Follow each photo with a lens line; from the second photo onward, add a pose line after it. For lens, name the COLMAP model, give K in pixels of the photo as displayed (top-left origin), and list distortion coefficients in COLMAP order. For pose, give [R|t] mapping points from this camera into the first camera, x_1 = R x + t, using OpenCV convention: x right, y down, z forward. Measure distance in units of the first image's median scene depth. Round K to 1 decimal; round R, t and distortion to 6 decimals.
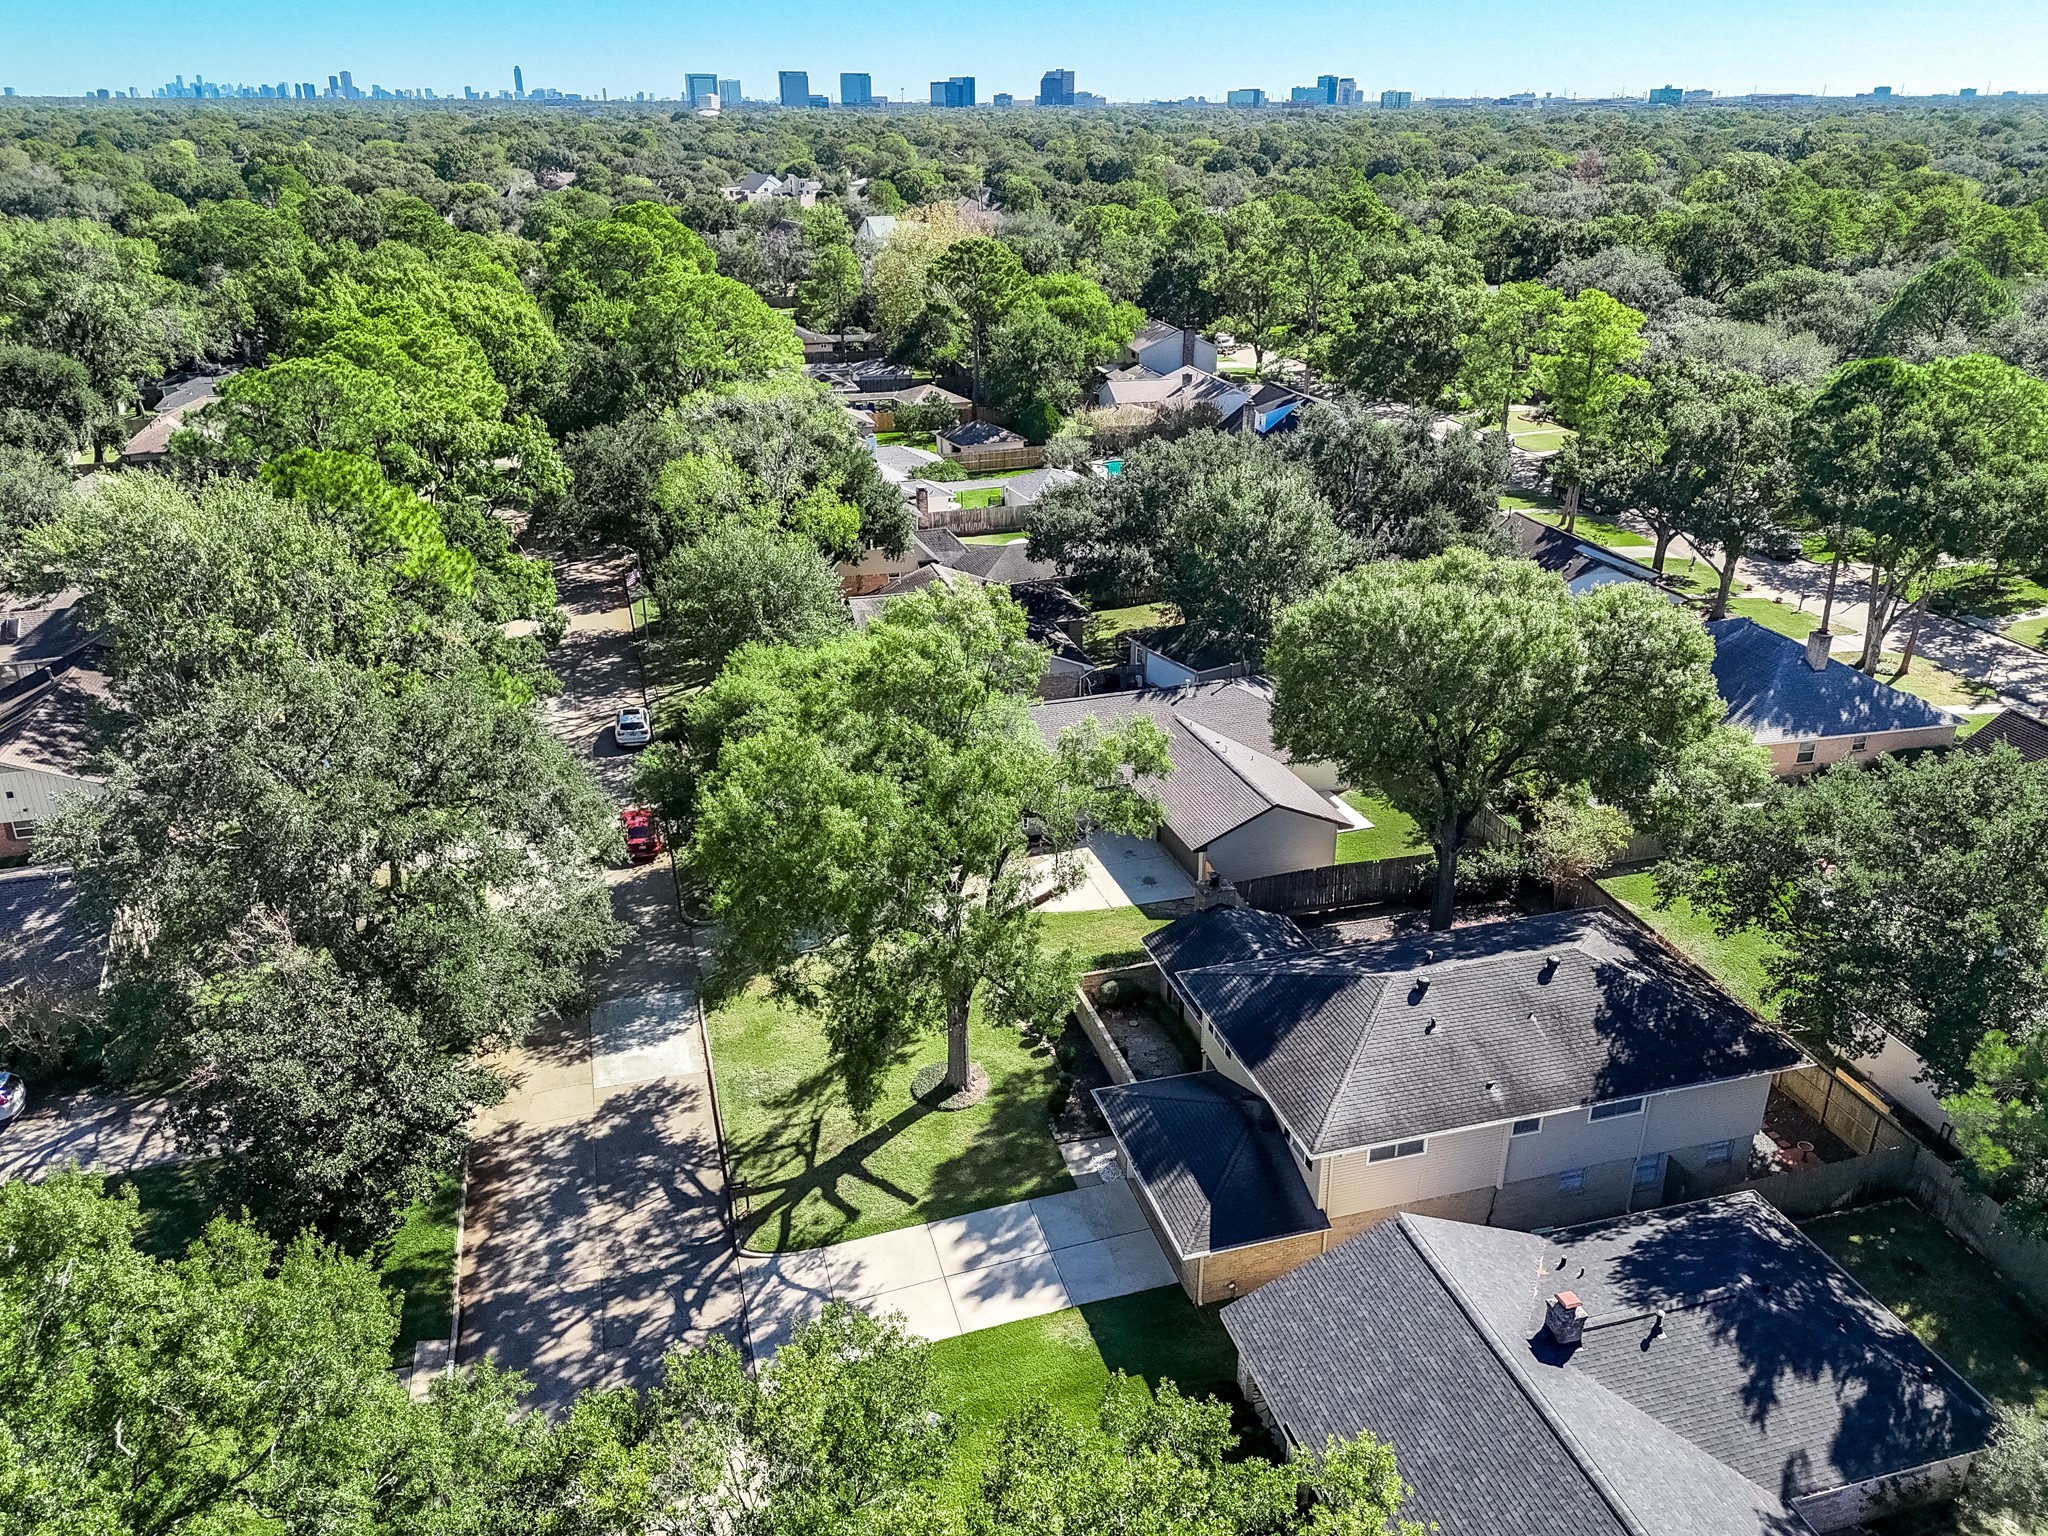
lens RADIAL K [[1467.5, 0, 1017.8], [0, 1467.5, 773.3], [0, 0, 1]] dist [0.042654, -0.012704]
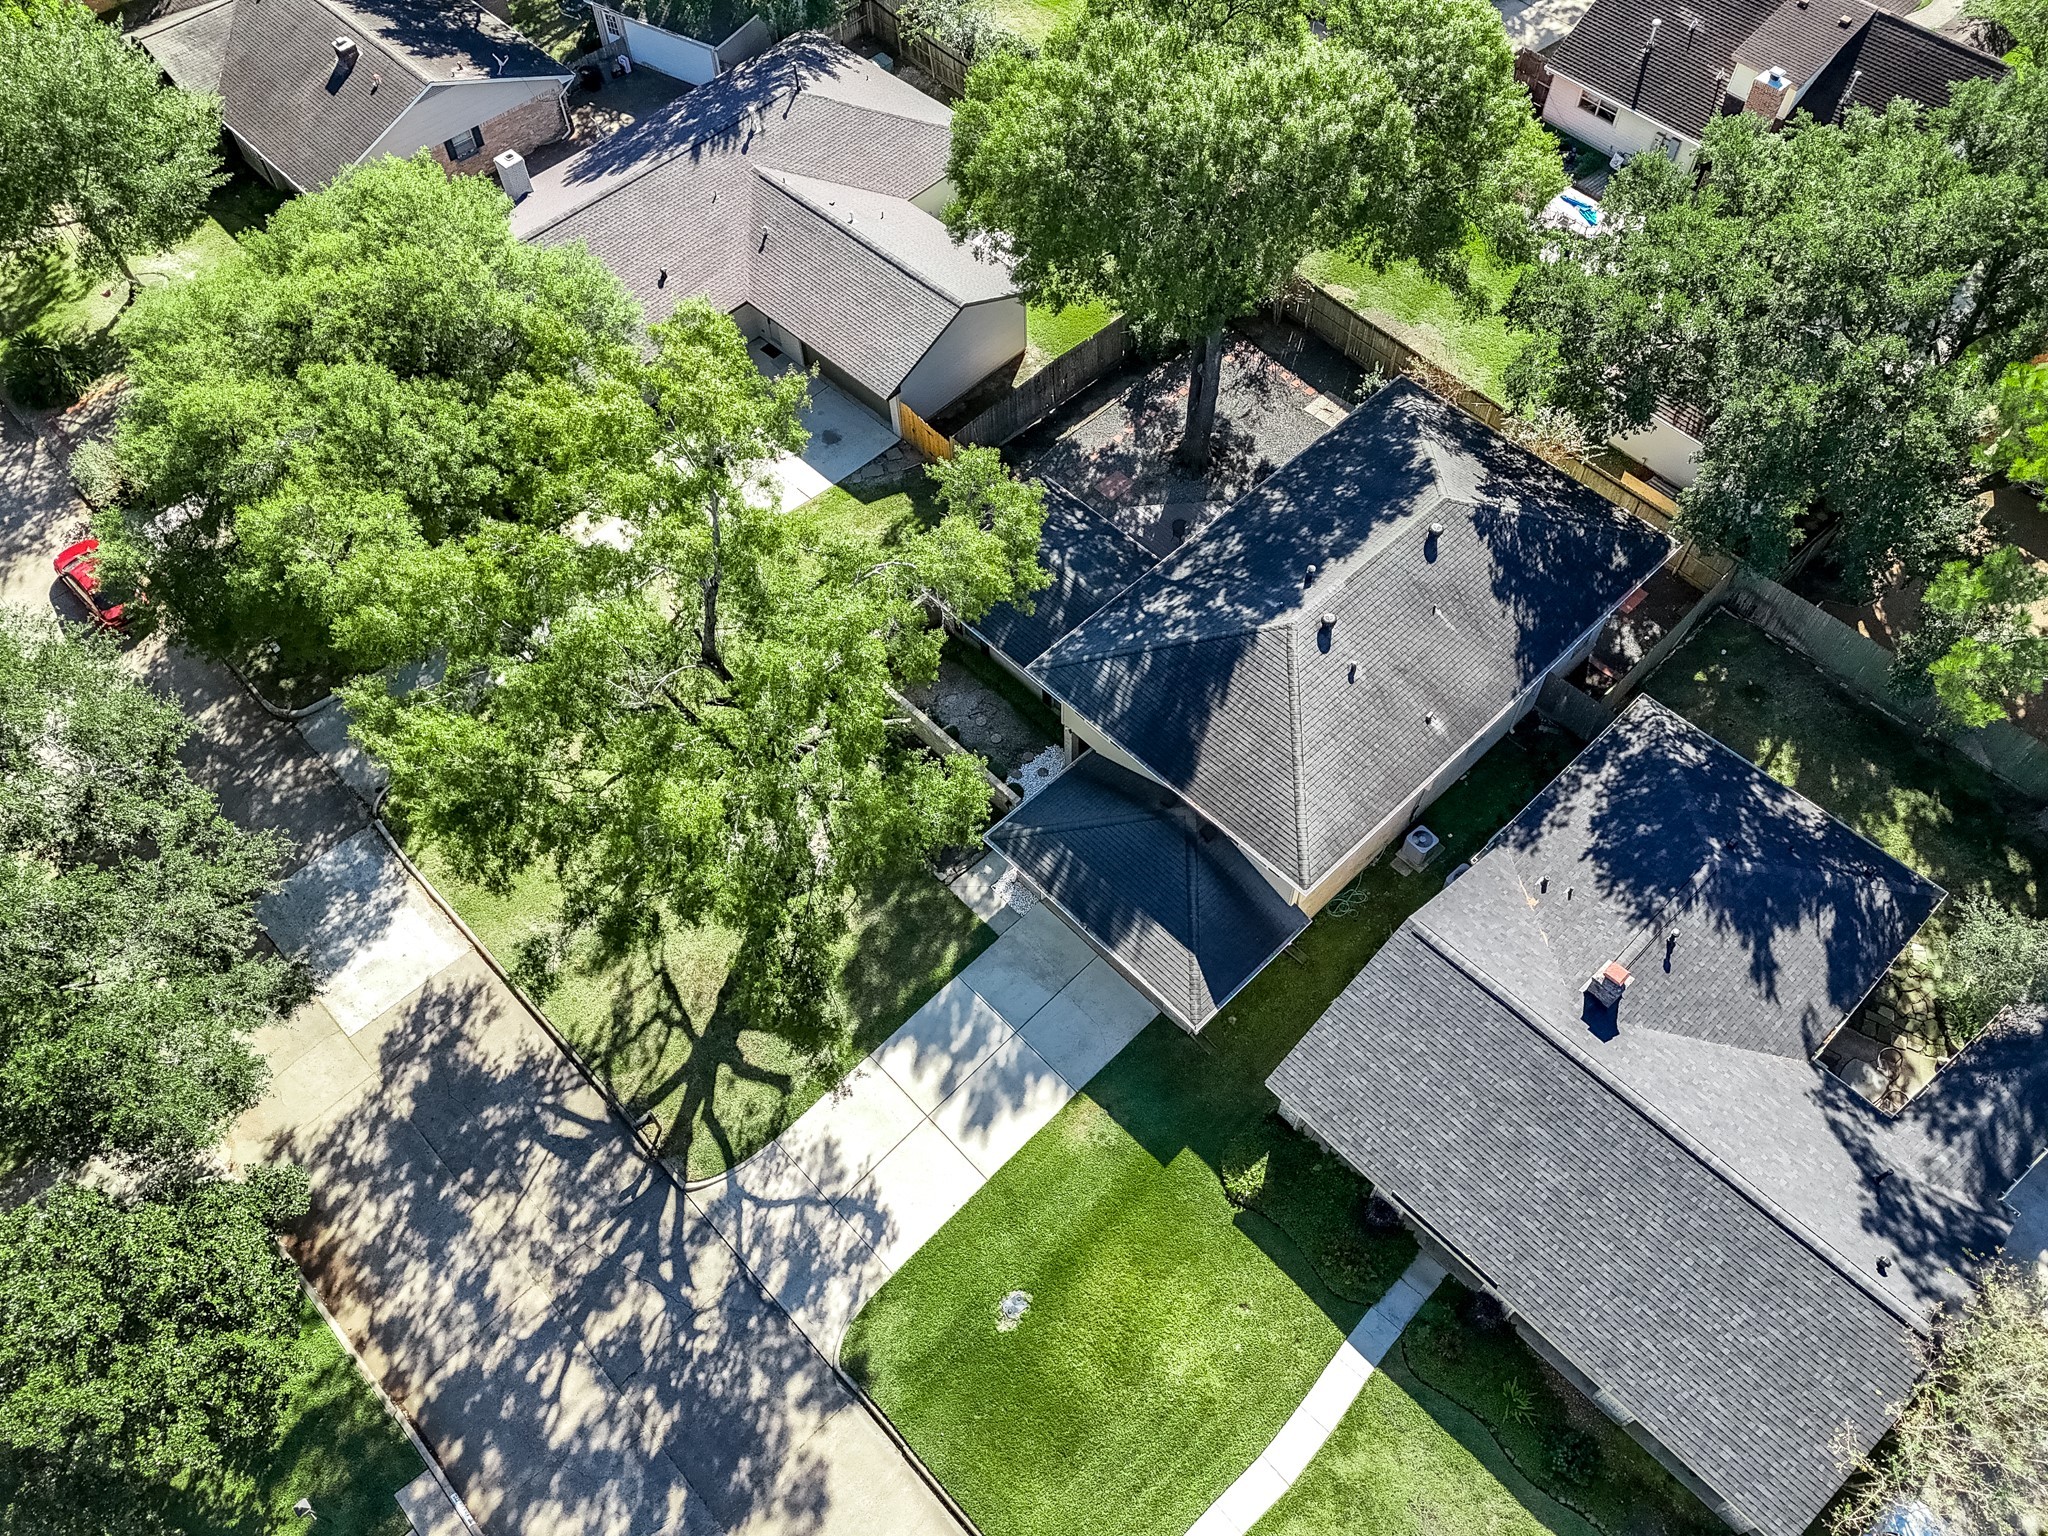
lens RADIAL K [[1467.5, 0, 1029.1], [0, 1467.5, 763.1], [0, 0, 1]] dist [0.042654, -0.012704]
pose [[0.882096, -0.401546, 0.246306, -0.125145], [0.213086, 0.806438, 0.551590, -0.300953], [-0.420120, -0.434071, 0.796920, 0.344852]]
